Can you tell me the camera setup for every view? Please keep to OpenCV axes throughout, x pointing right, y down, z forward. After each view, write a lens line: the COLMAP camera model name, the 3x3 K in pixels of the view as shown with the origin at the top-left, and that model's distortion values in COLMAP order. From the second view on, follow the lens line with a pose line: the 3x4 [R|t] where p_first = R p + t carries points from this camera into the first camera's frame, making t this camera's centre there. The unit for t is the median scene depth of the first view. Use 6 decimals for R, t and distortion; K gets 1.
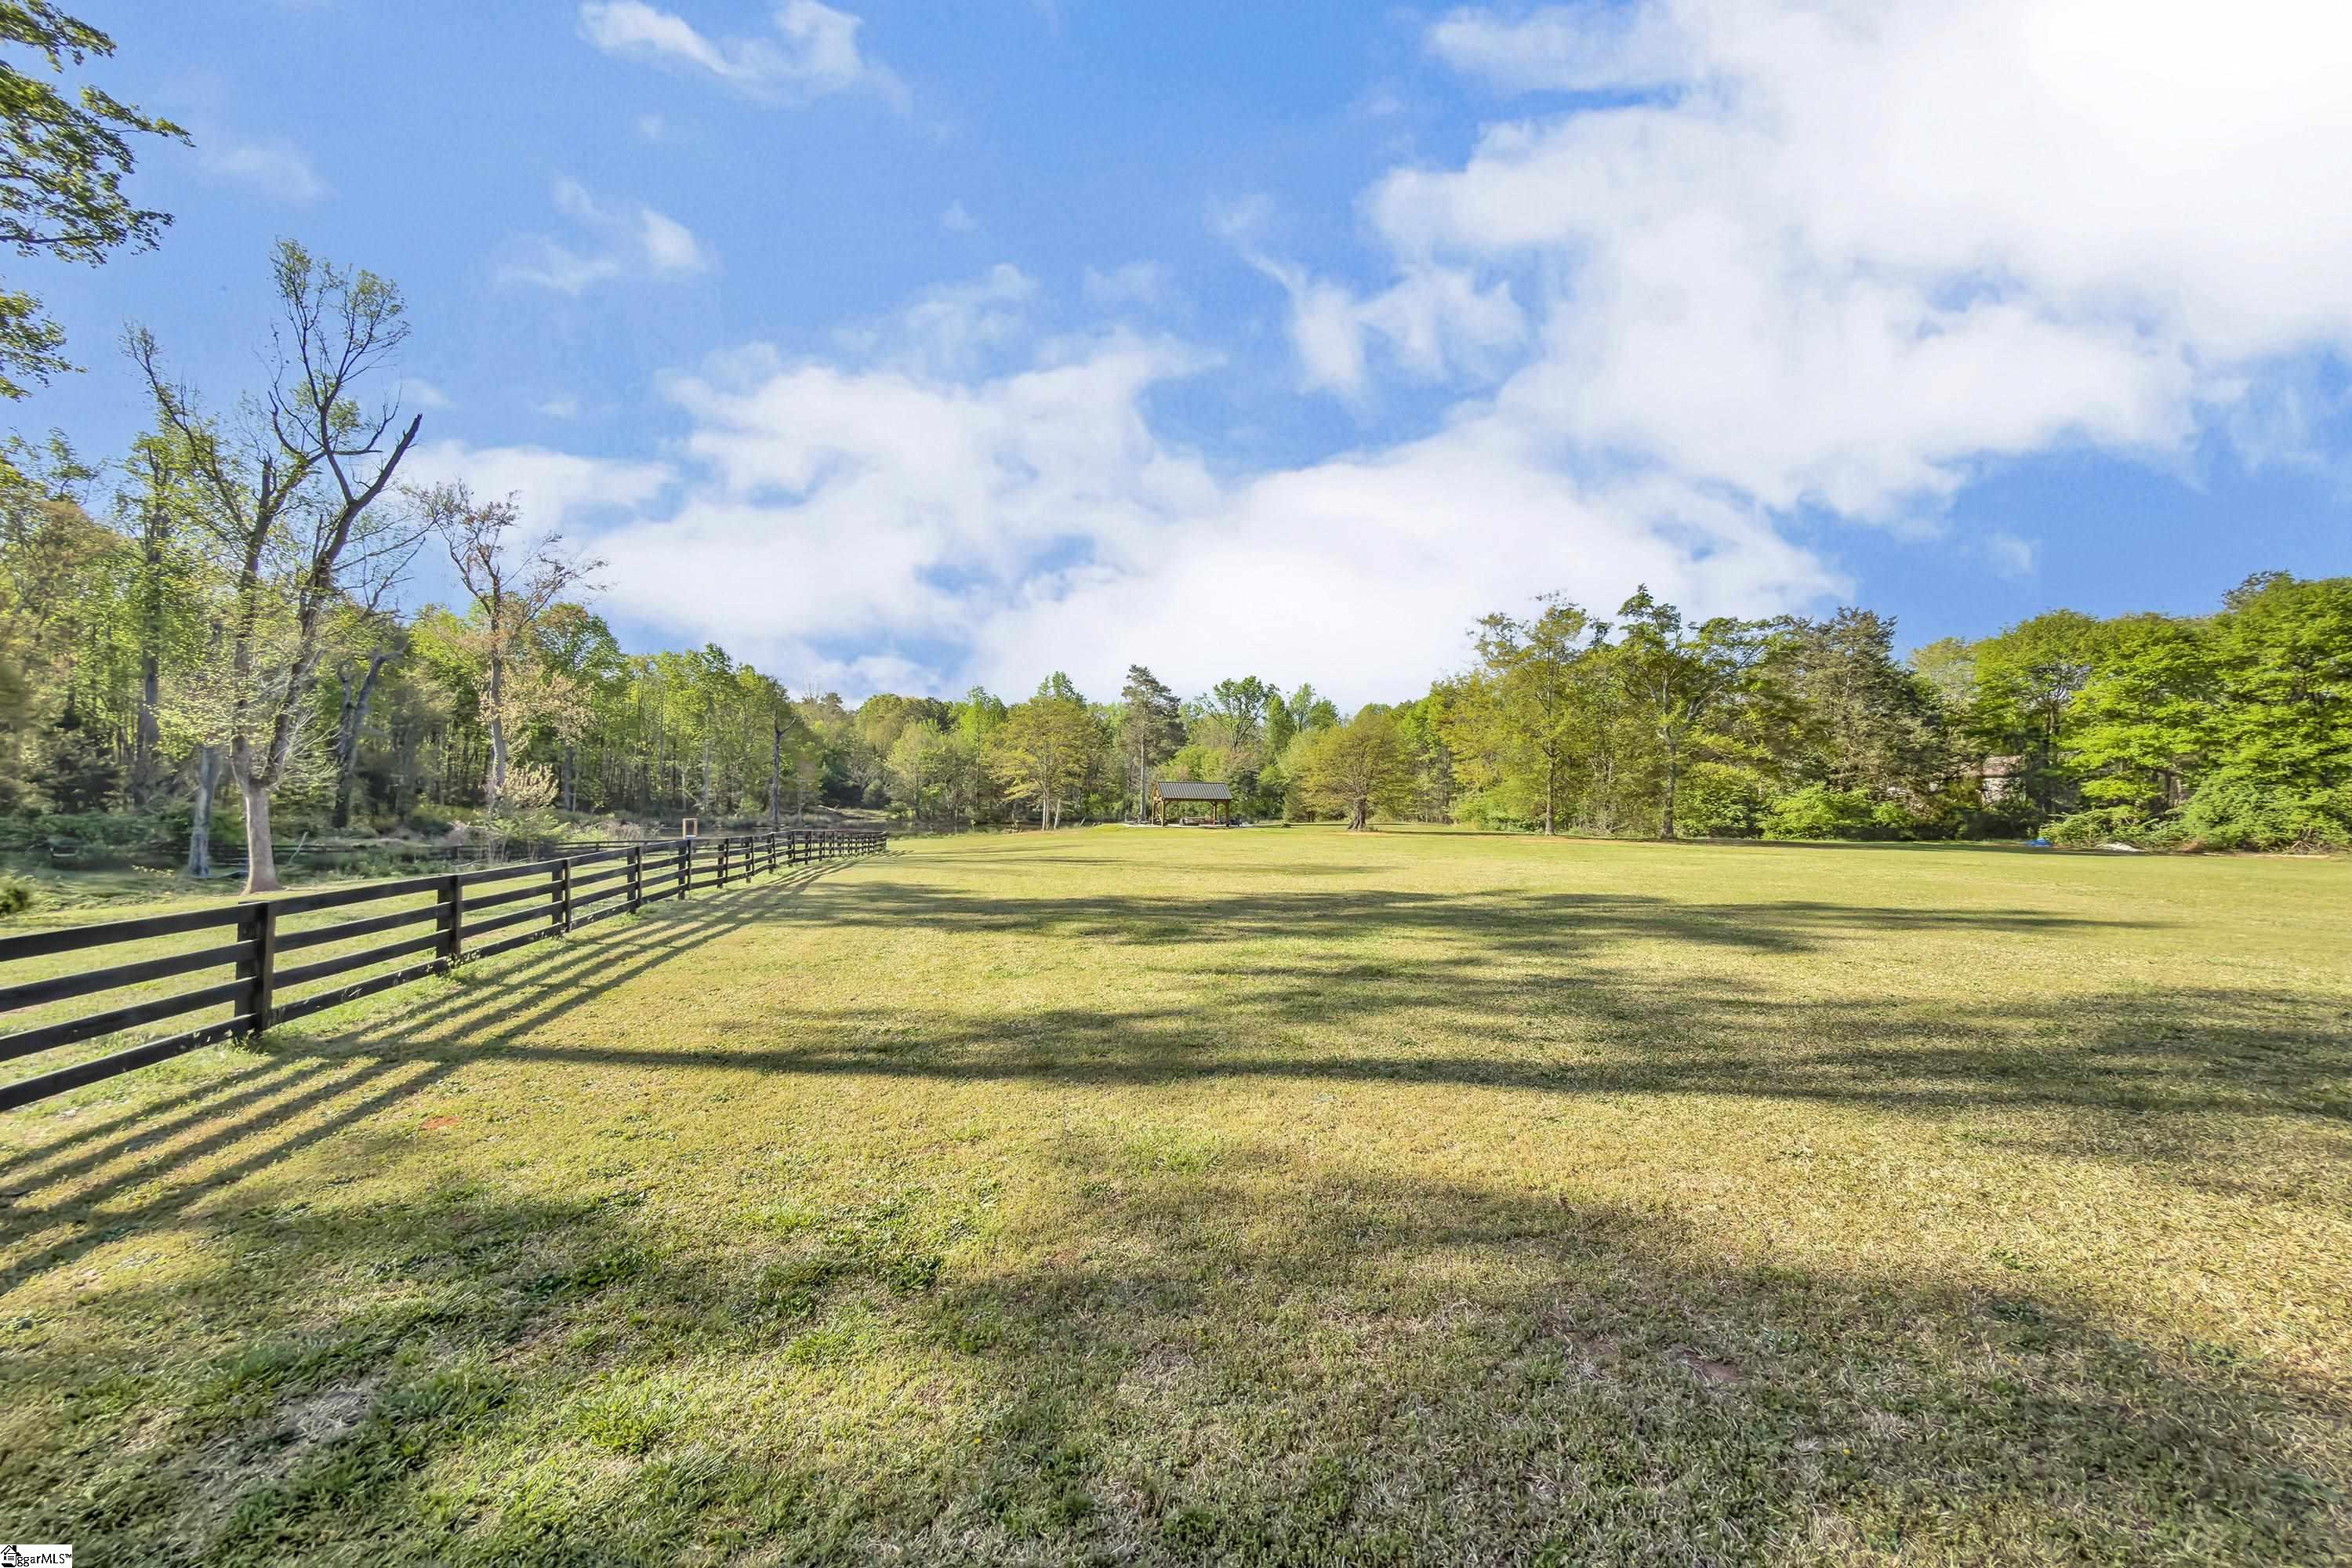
lens RADIAL K [[936.1, 0, 1182.1], [0, 936.1, 779.5], [0, 0, 1]] dist [-0.001658, 0.000003]
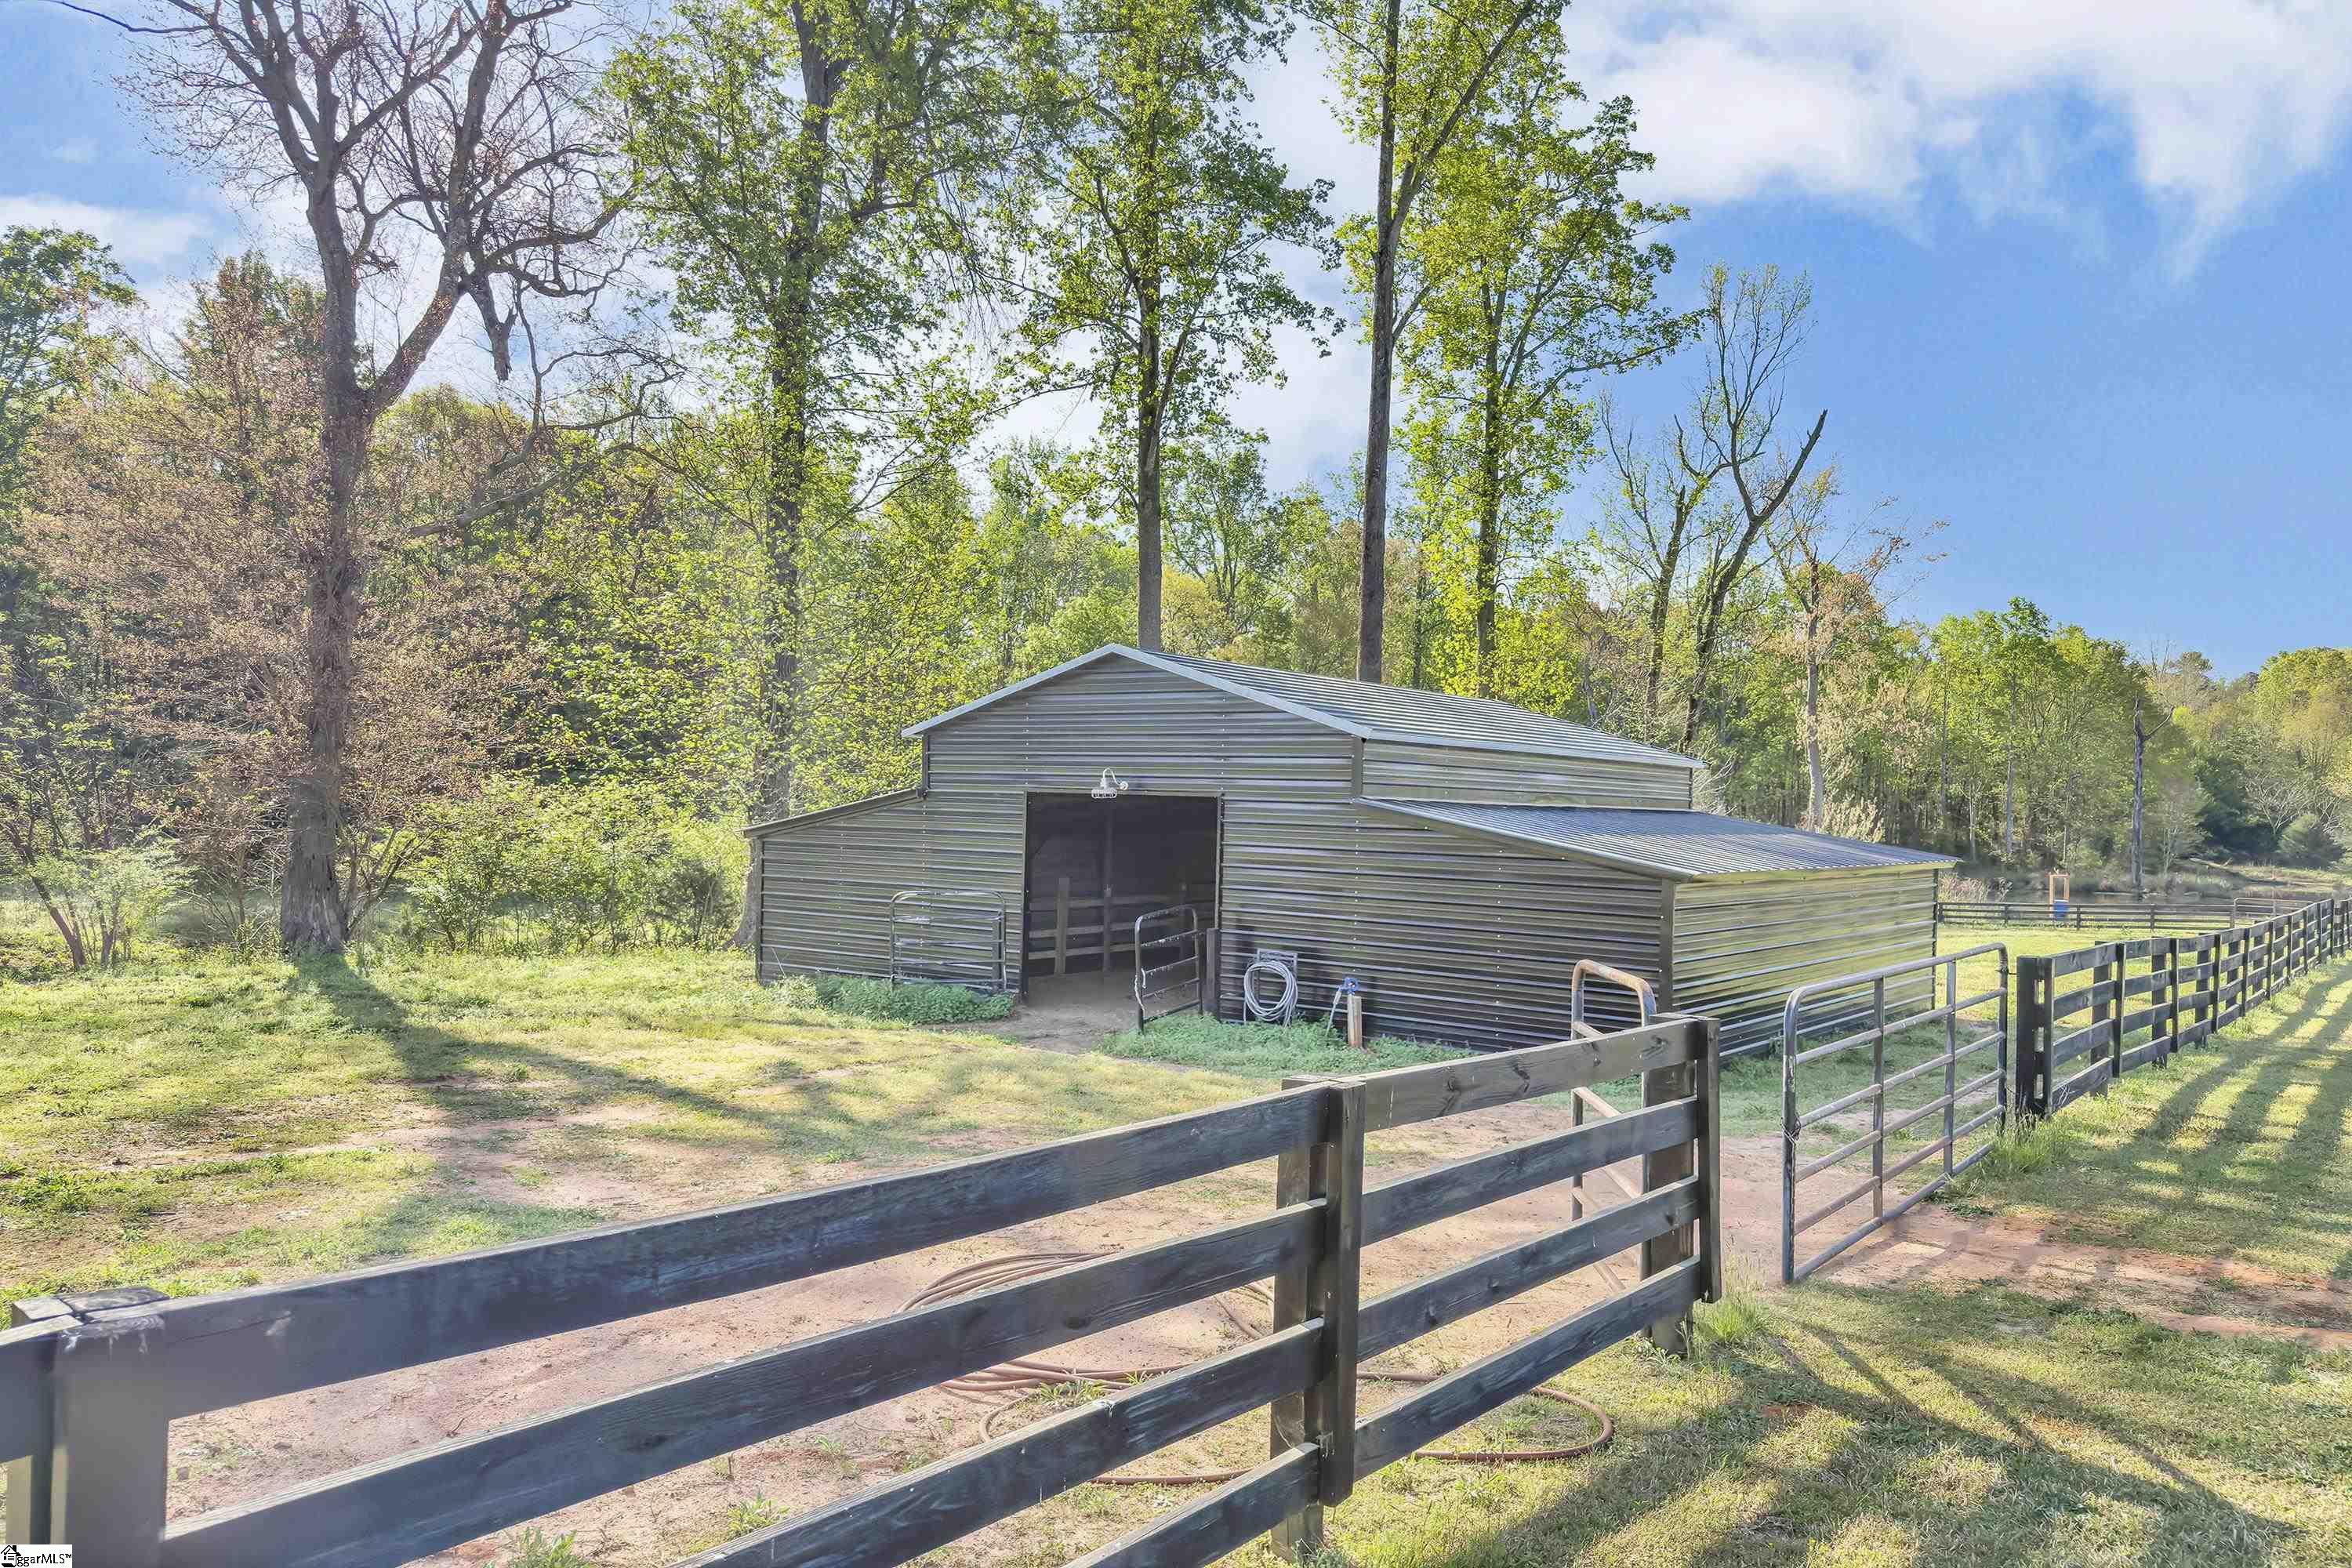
lens RADIAL K [[1640.0, 0, 1173.2], [0, 1640.0, 799.6], [0, 0, 1]] dist [0.088116, -0.136426]
pose [[0.632258, -0.003383, -0.774751, 0.003837], [-0.000009, 0.999990, -0.004375, -0.005745], [0.774758, 0.002773, 0.632252, -0.183736]]
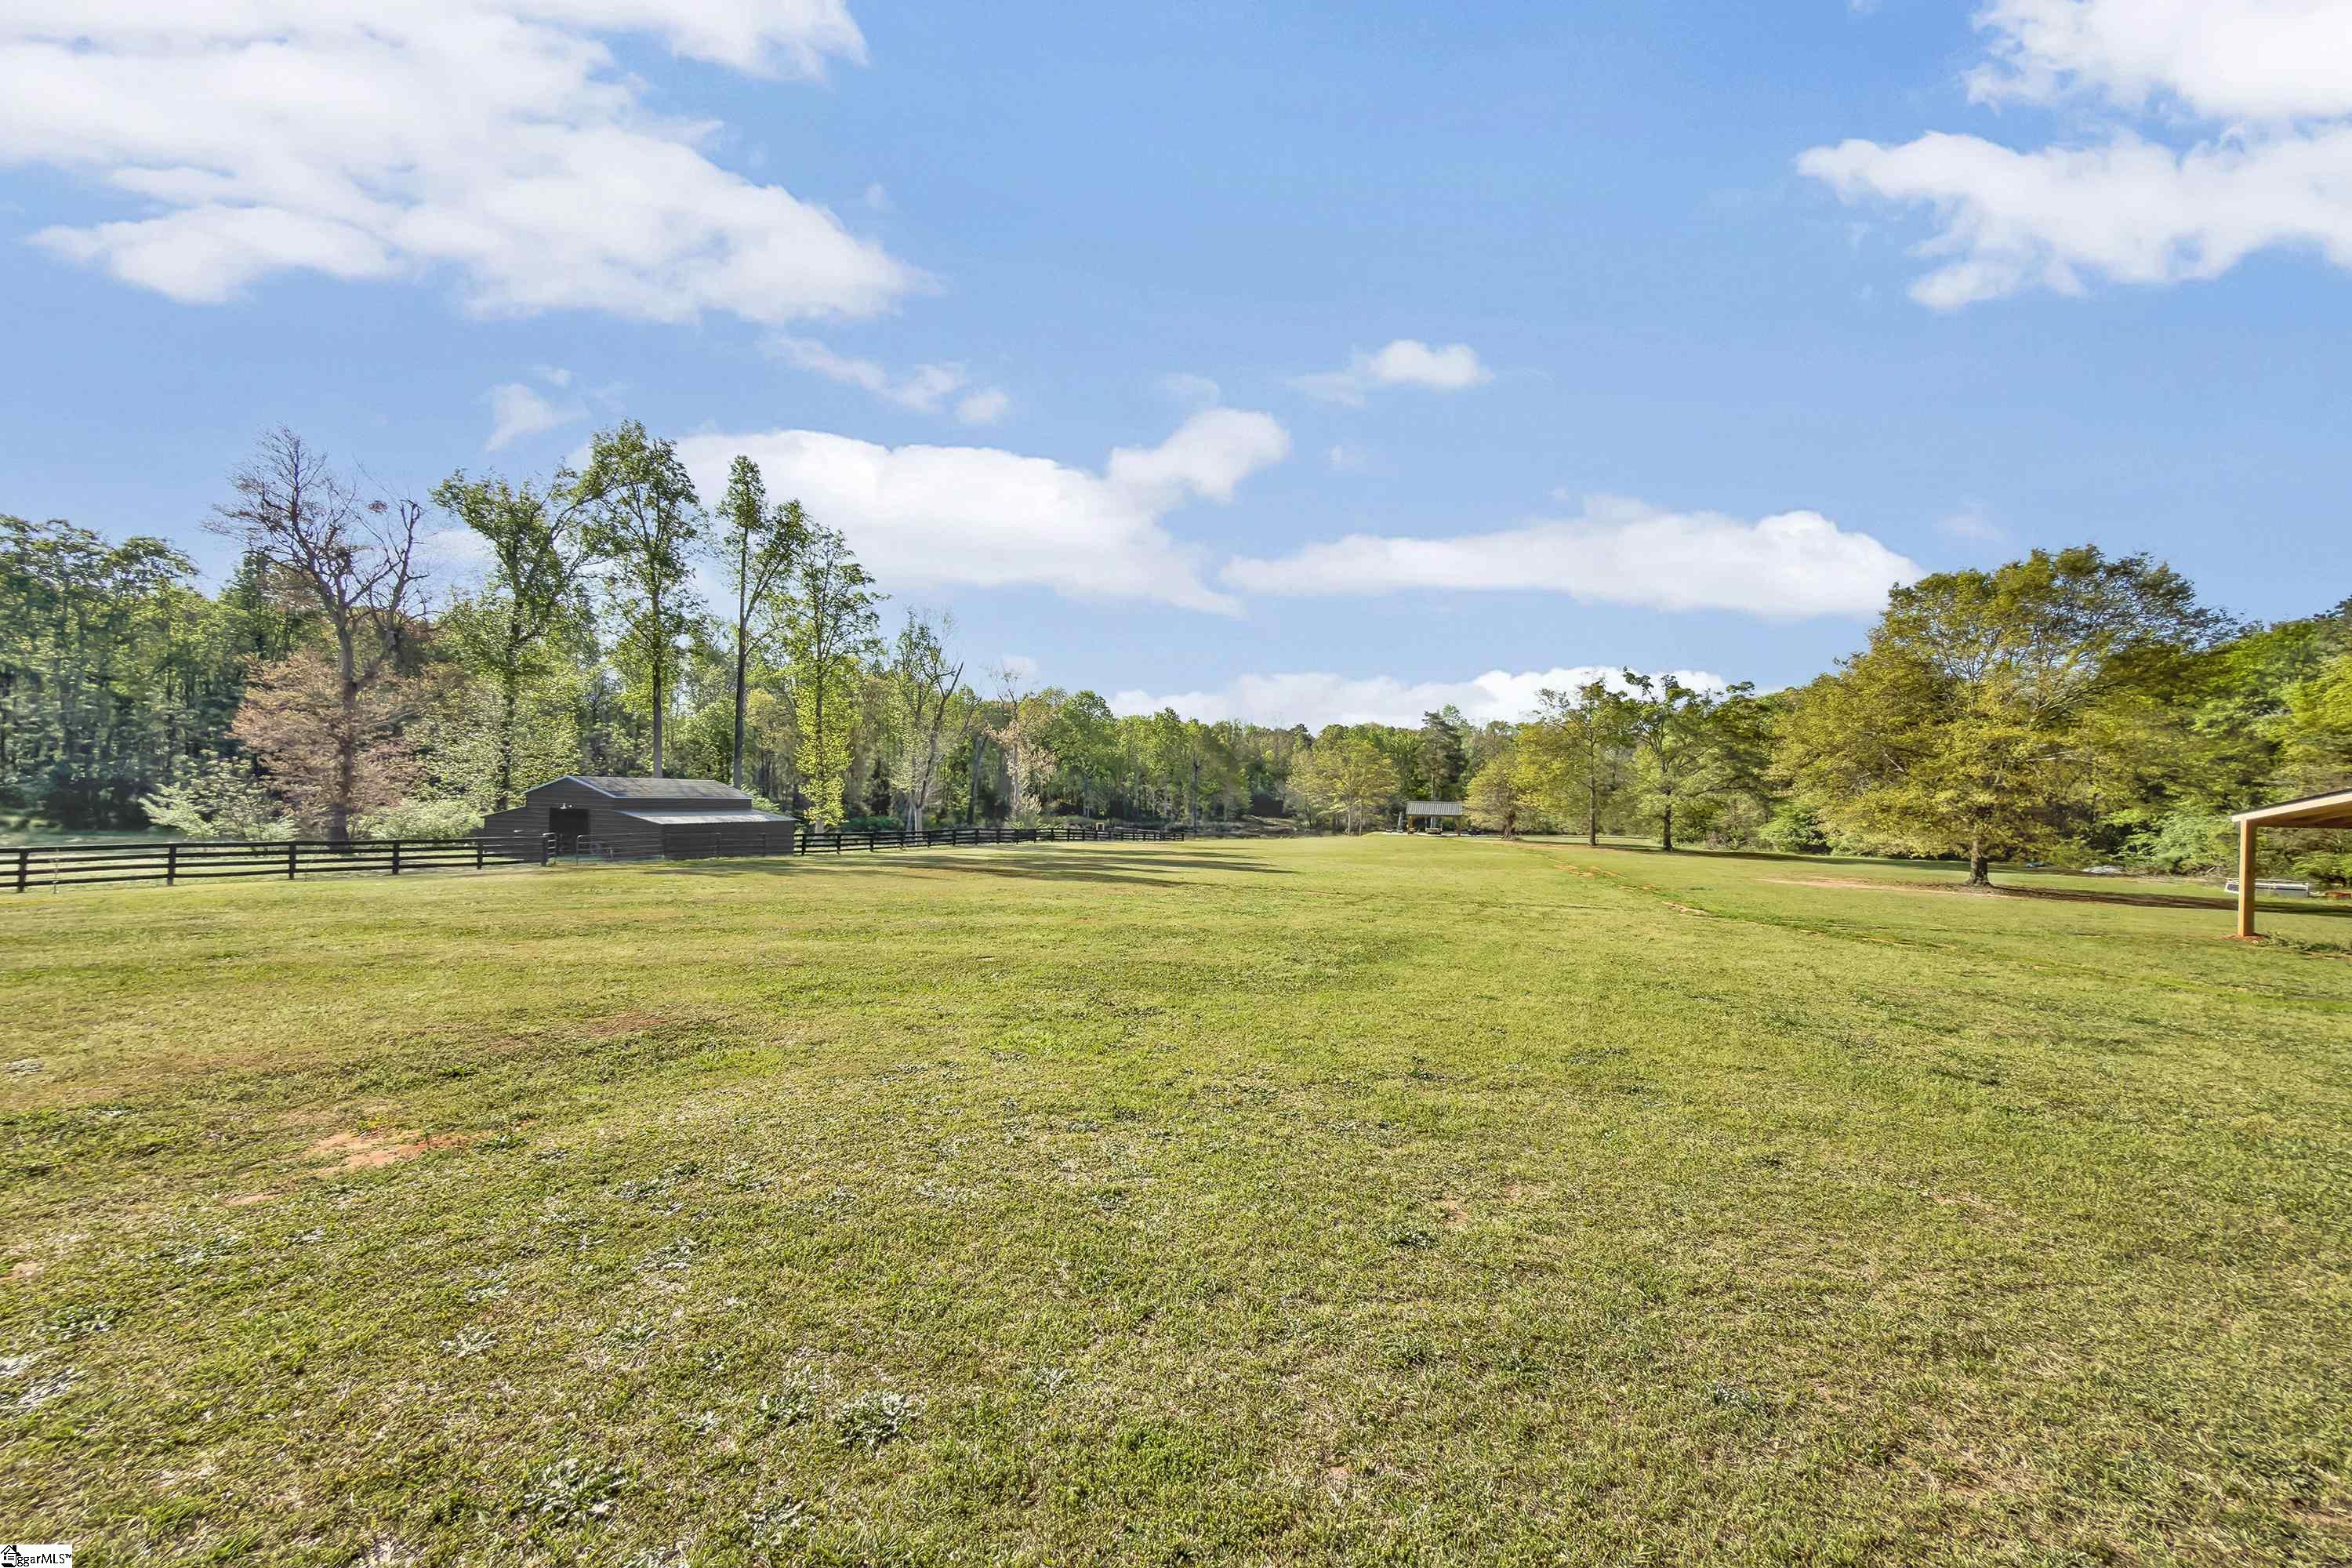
lens RADIAL K [[933.1, 0, 1182.5], [0, 933.1, 790.6], [0, 0, 1]] dist [-0.001916, 0.000062]
pose [[0.842526, -0.001961, -0.538652, 0.405577], [0.003411, 0.999993, 0.001695, -0.016763], [0.538645, -0.003265, 0.842527, -0.313973]]
